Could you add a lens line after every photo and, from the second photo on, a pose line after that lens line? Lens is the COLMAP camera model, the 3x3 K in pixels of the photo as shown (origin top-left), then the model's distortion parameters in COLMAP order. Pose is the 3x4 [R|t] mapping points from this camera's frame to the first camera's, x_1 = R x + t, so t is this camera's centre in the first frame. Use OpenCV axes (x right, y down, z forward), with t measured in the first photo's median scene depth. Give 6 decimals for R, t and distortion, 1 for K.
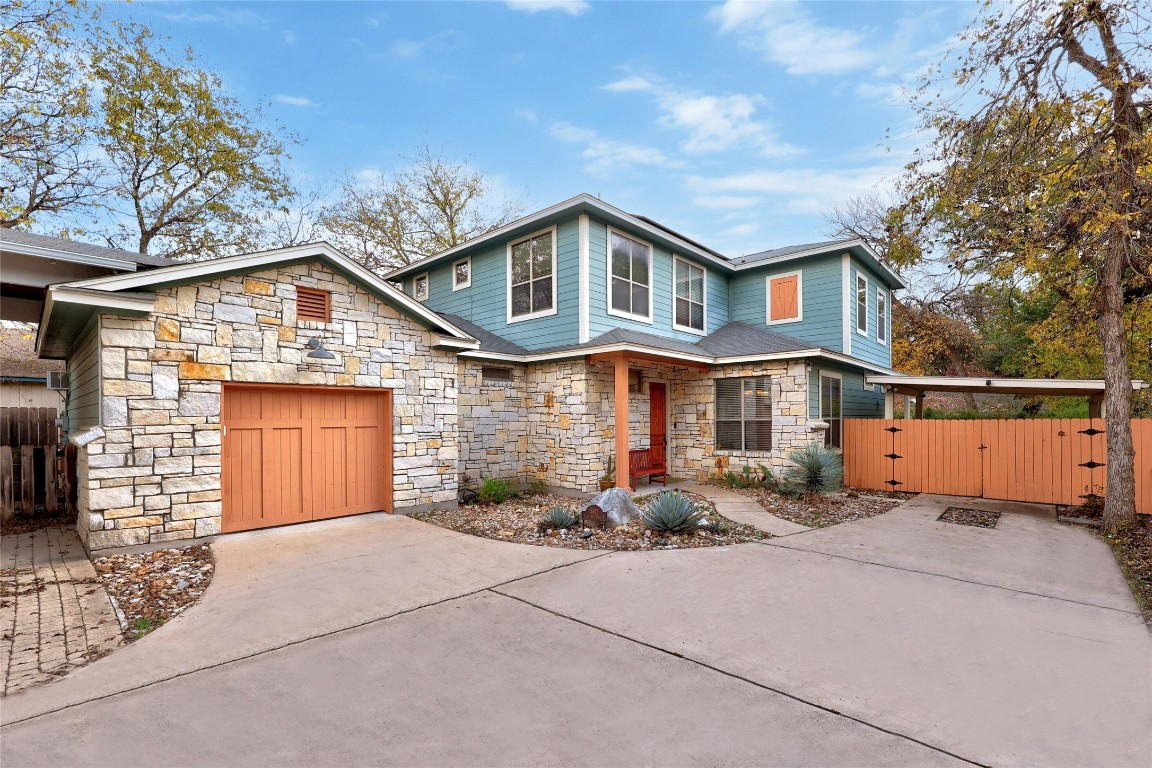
lens RADIAL K [[511.2, 0, 575.8], [0, 511.2, 418.1], [0, 0, 1]] dist [-0.001758, -0.000437]
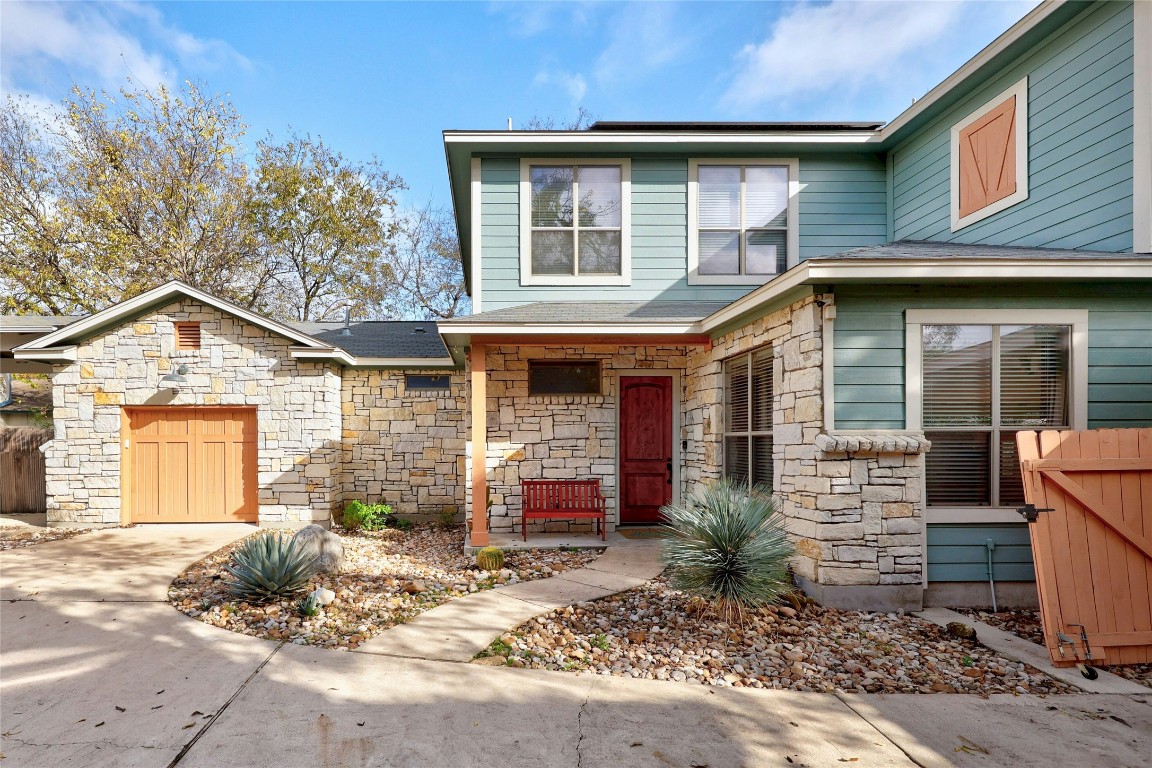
lens RADIAL K [[538.5, 0, 563.4], [0, 538.5, 444.0], [0, 0, 1]] dist [-0.001724, 0.000497]
pose [[0.681843, 0.003731, -0.731489, 0.868108], [0.000524, 0.999984, 0.005589, 0.015309], [0.731498, -0.004195, 0.681831, 0.717540]]
